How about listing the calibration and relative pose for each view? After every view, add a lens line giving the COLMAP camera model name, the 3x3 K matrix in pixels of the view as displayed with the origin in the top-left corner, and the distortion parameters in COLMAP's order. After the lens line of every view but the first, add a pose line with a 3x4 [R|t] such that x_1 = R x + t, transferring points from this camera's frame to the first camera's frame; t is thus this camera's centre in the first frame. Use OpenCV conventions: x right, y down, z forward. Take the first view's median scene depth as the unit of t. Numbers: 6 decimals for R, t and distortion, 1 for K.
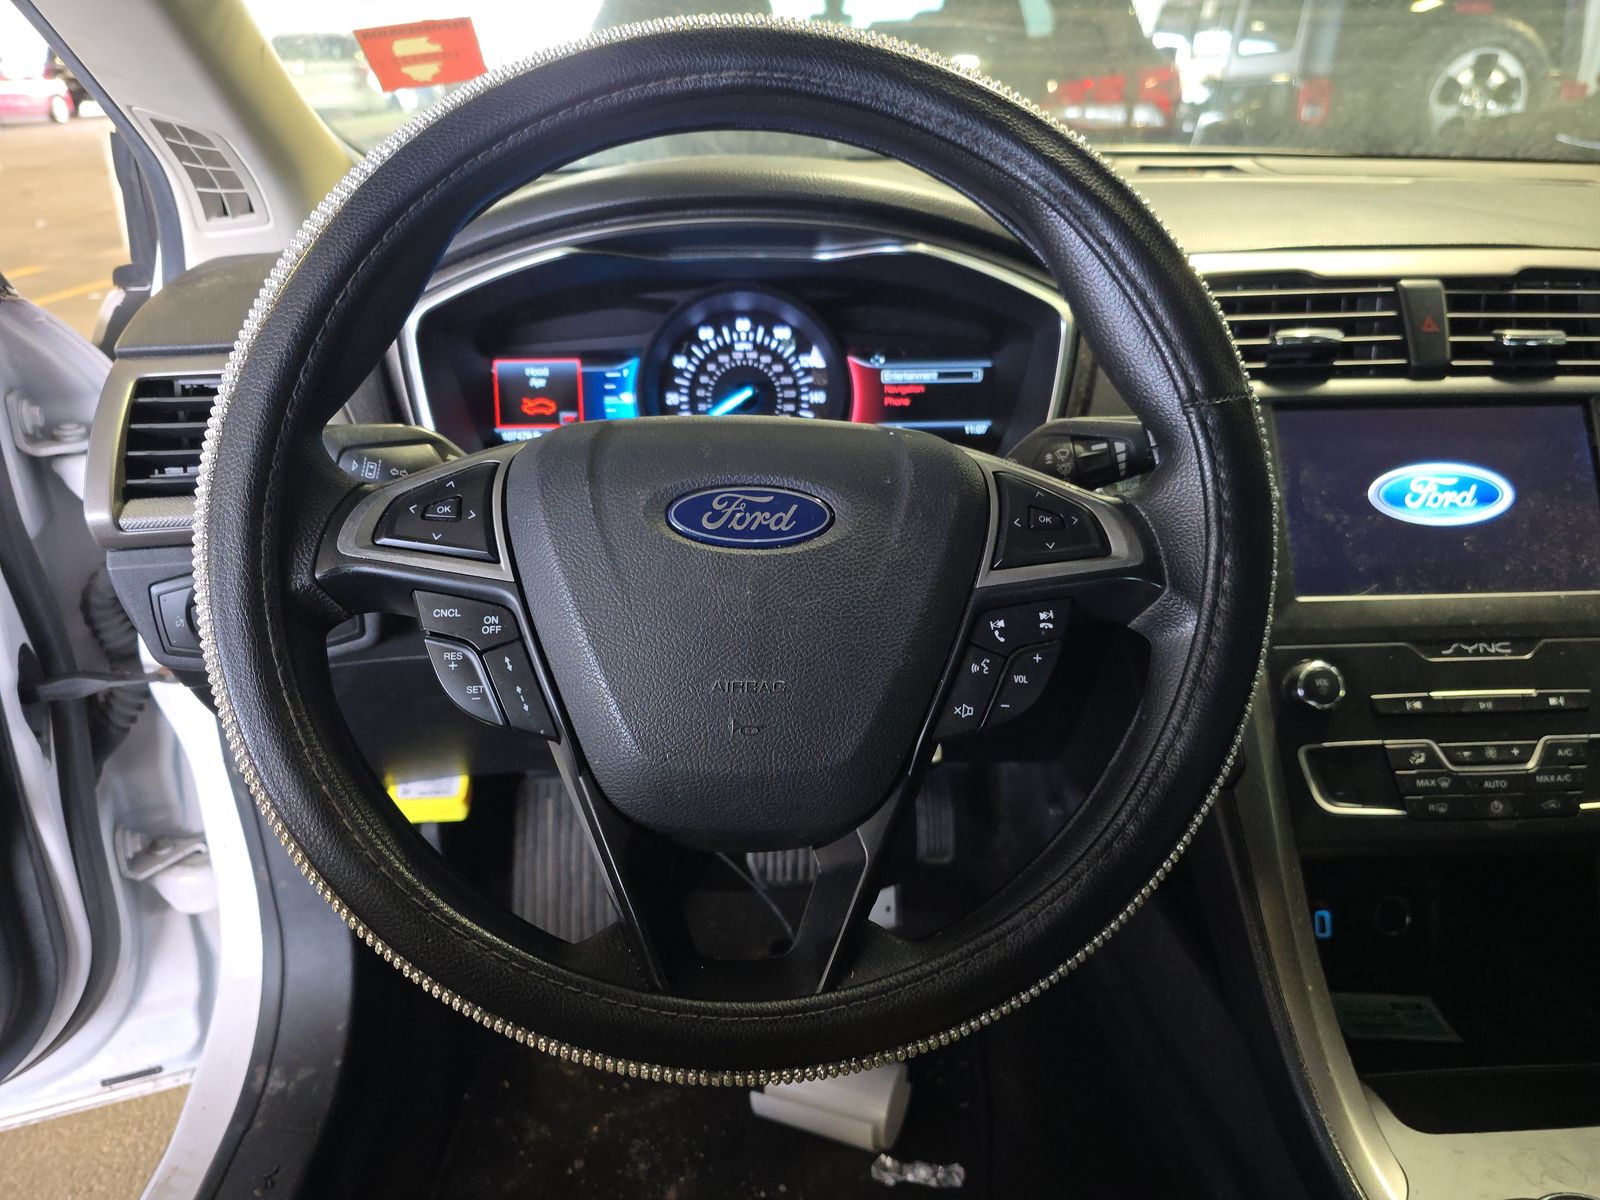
lens RADIAL K [[1051.0, 0, 806.6], [0, 1051.0, 606.5], [0, 0, 1]] dist [0.047163, -0.029316]
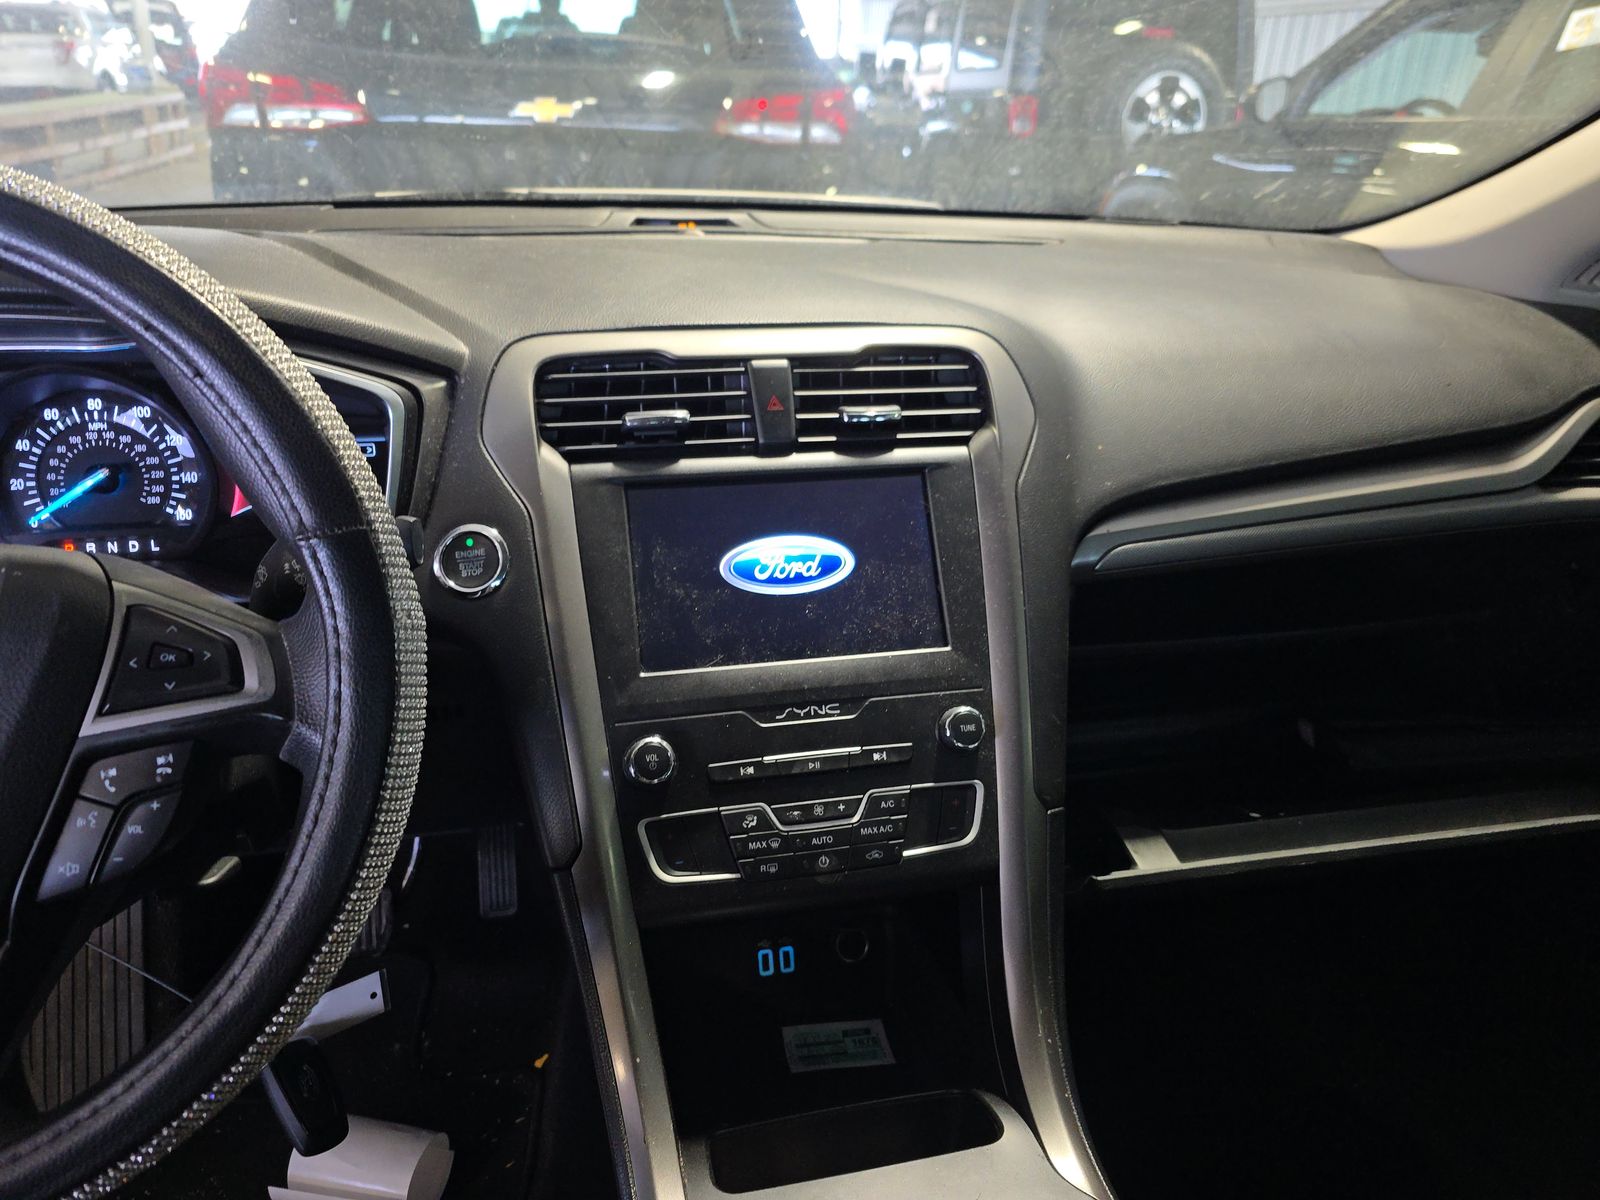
lens RADIAL K [[1051.0, 0, 815.0], [0, 1051.0, 585.6], [0, 0, 1]] dist [0.047163, -0.029316]
pose [[0.985579, -0.048173, 0.162211, 0.410735], [0.049032, 0.998796, -0.001293, -0.074244], [-0.161953, 0.009227, 0.986755, -0.035067]]
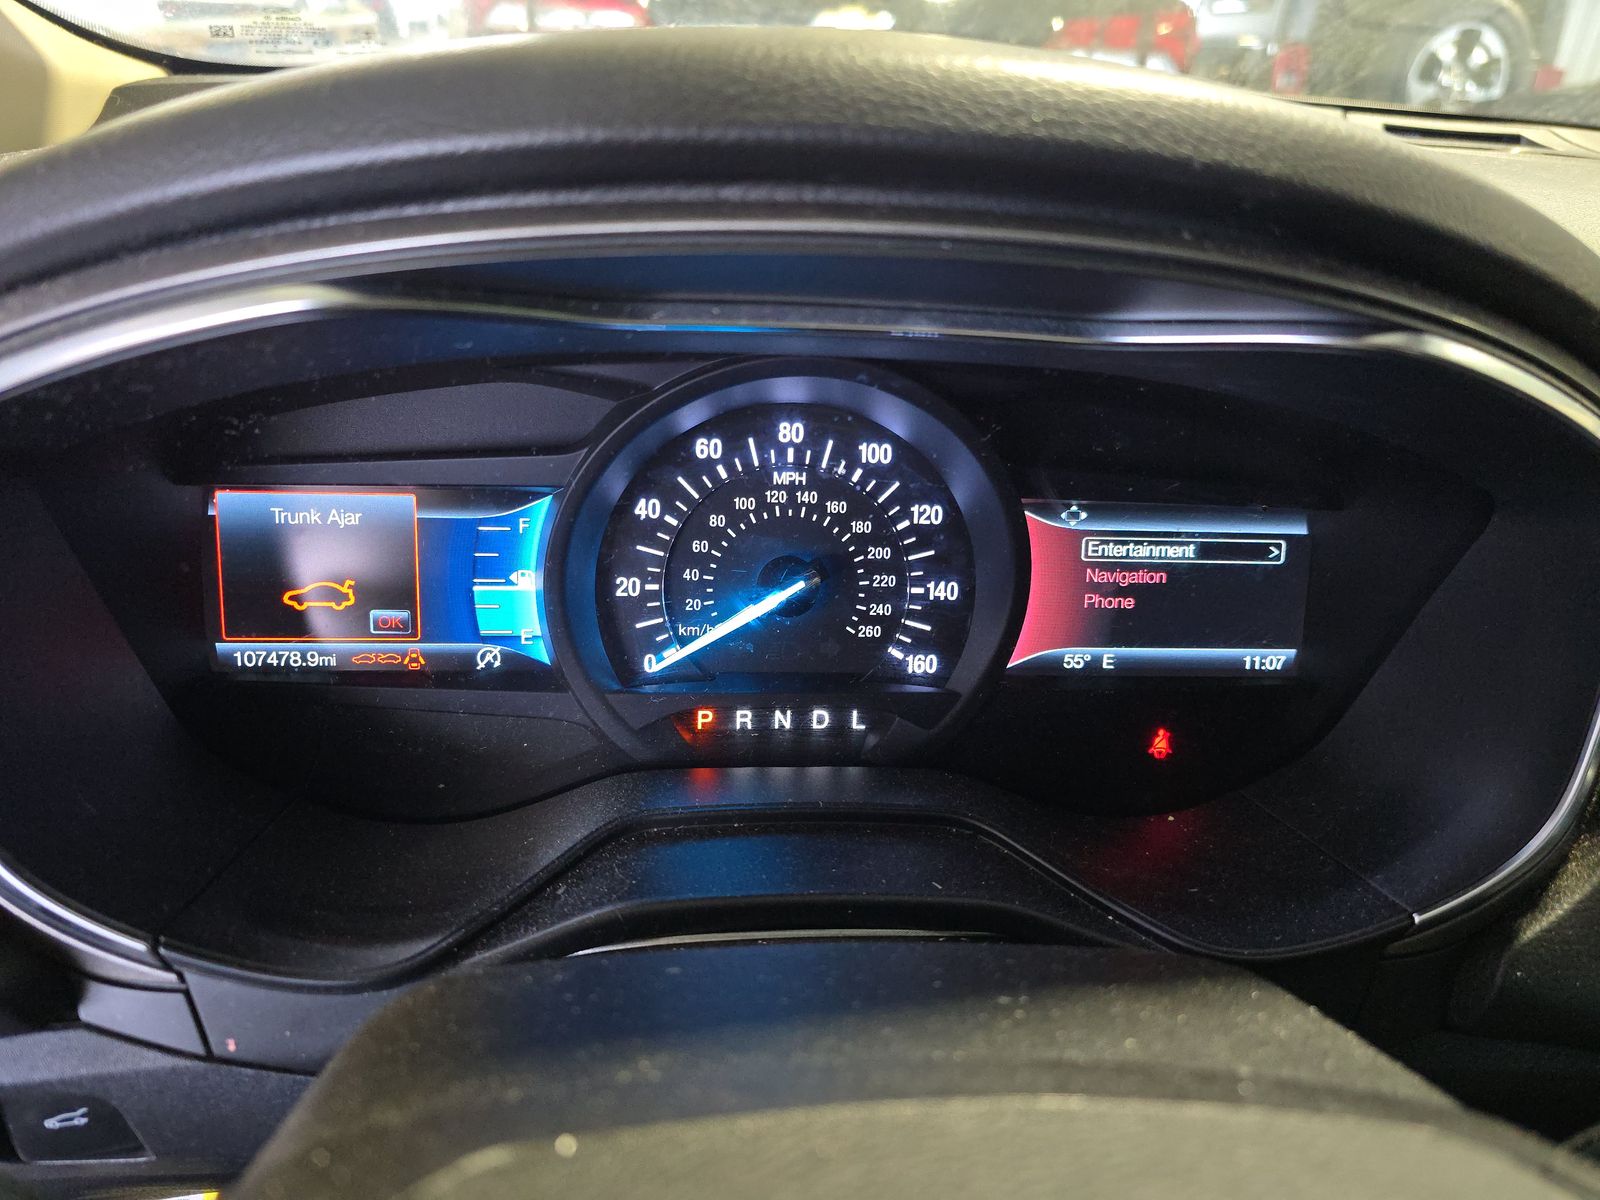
lens RADIAL K [[1051.0, 0, 803.7], [0, 1051.0, 608.1], [0, 0, 1]] dist [0.047163, -0.029316]
pose [[0.996604, 0.026934, 0.077818, -0.088430], [-0.030568, 0.998479, 0.045892, -0.214020], [-0.076464, -0.048115, 0.995911, 0.551885]]
